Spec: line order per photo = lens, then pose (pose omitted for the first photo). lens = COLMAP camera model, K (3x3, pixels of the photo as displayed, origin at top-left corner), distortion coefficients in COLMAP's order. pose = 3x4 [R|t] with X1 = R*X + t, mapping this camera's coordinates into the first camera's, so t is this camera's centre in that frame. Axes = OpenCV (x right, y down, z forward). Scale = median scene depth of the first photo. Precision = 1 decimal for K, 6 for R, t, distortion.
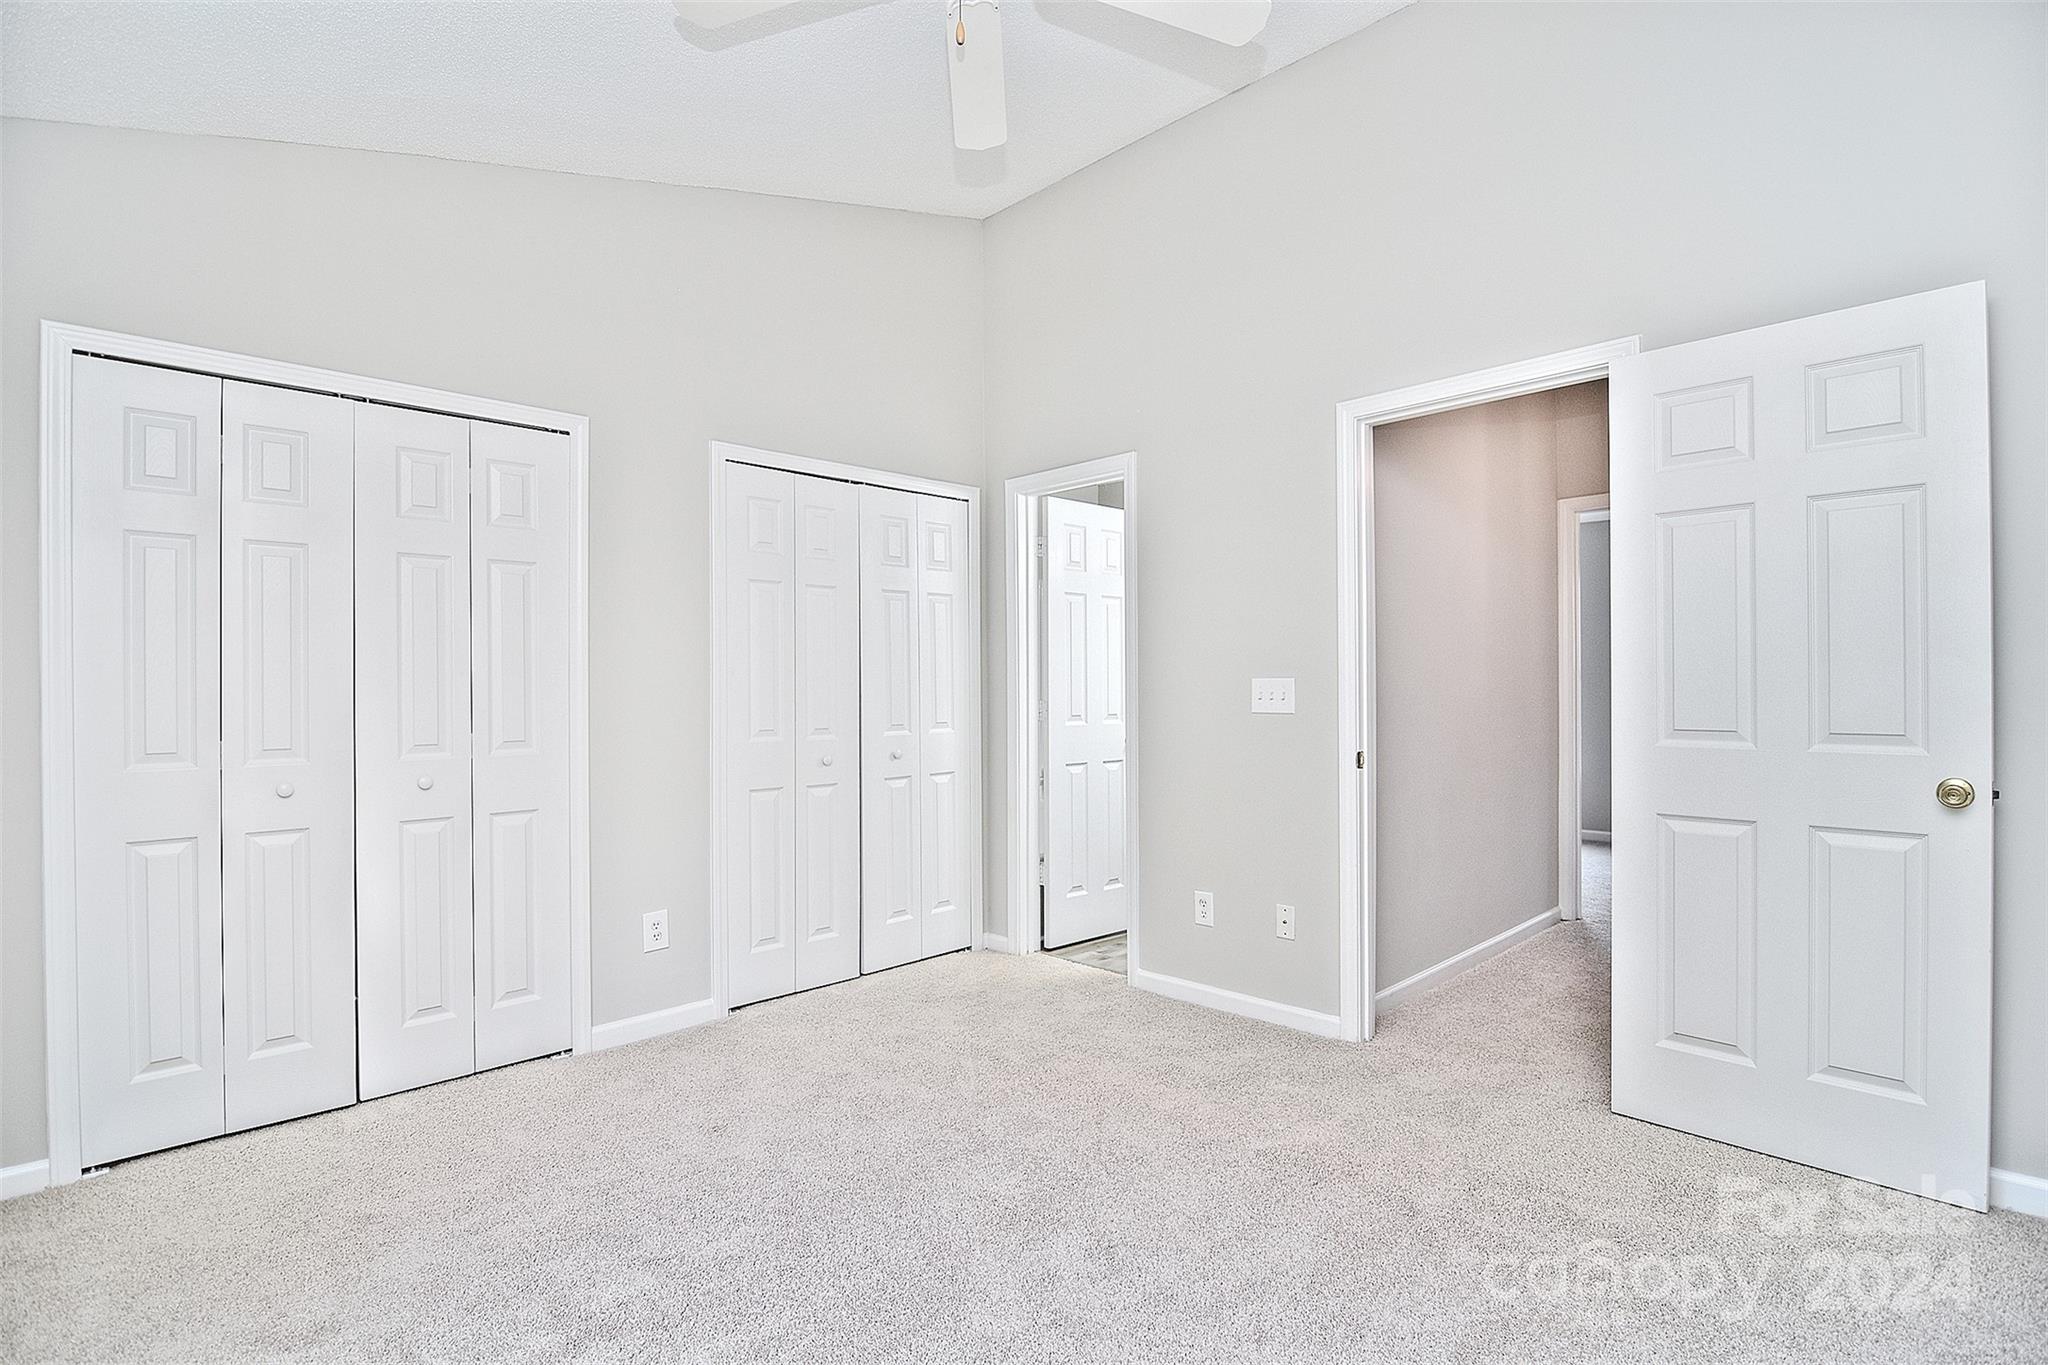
lens RADIAL K [[989.9, 0, 1032.6], [0, 989.9, 688.2], [0, 0, 1]] dist [-0.007741, -0.010273]
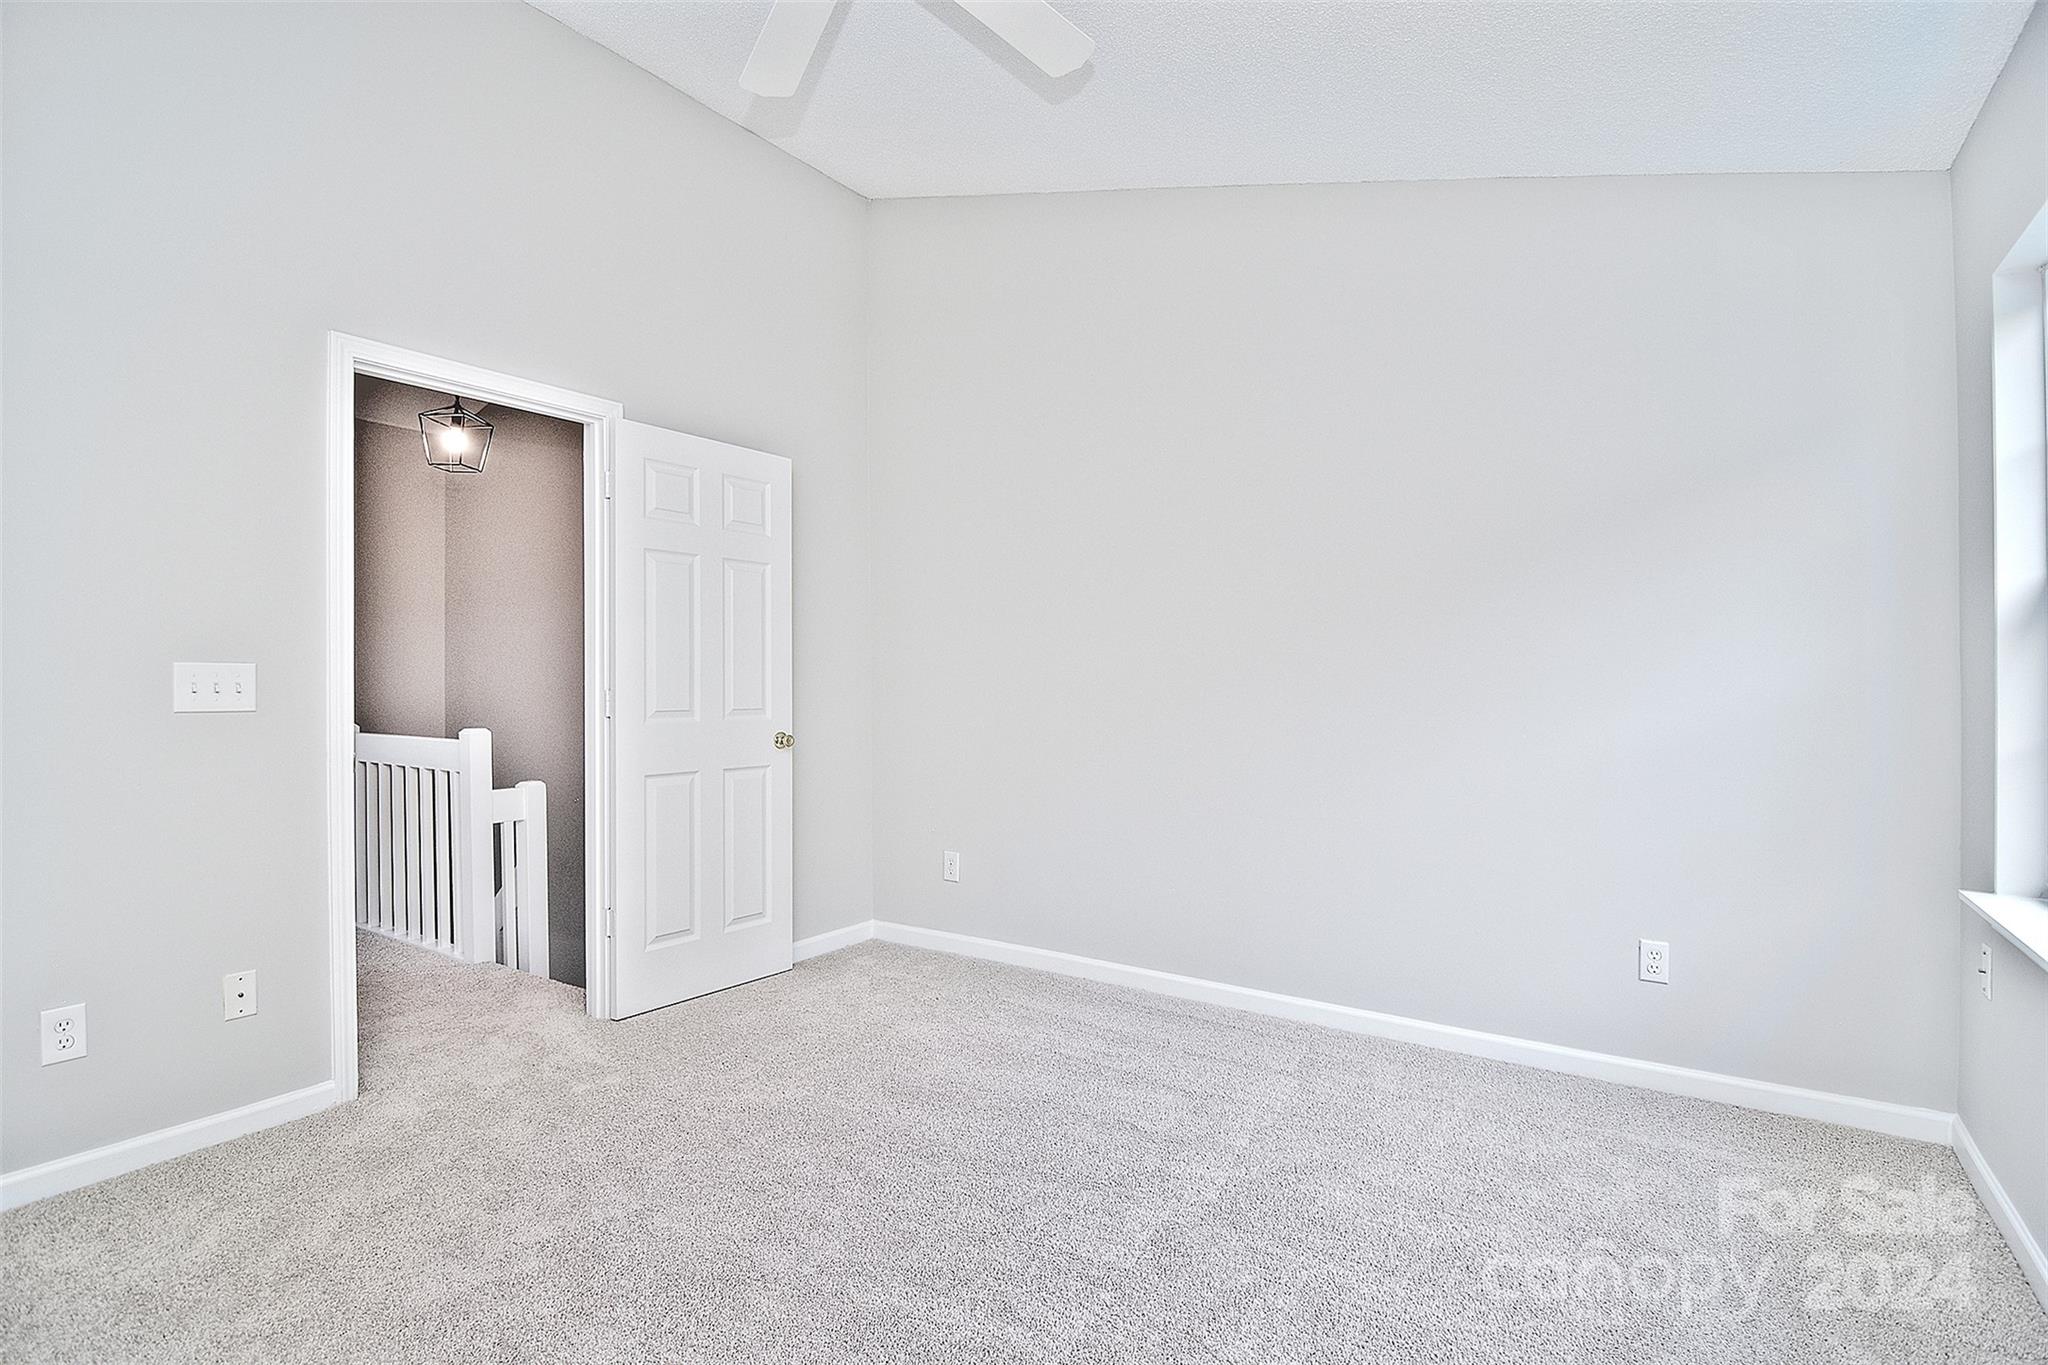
lens RADIAL K [[989.9, 0, 1032.6], [0, 989.9, 688.2], [0, 0, 1]] dist [-0.007741, -0.010273]
pose [[-0.200918, 0.004837, 0.979596, -0.432128], [0.004185, 0.999983, -0.004079, 0.010242], [-0.979599, 0.003280, -0.200935, 0.425233]]
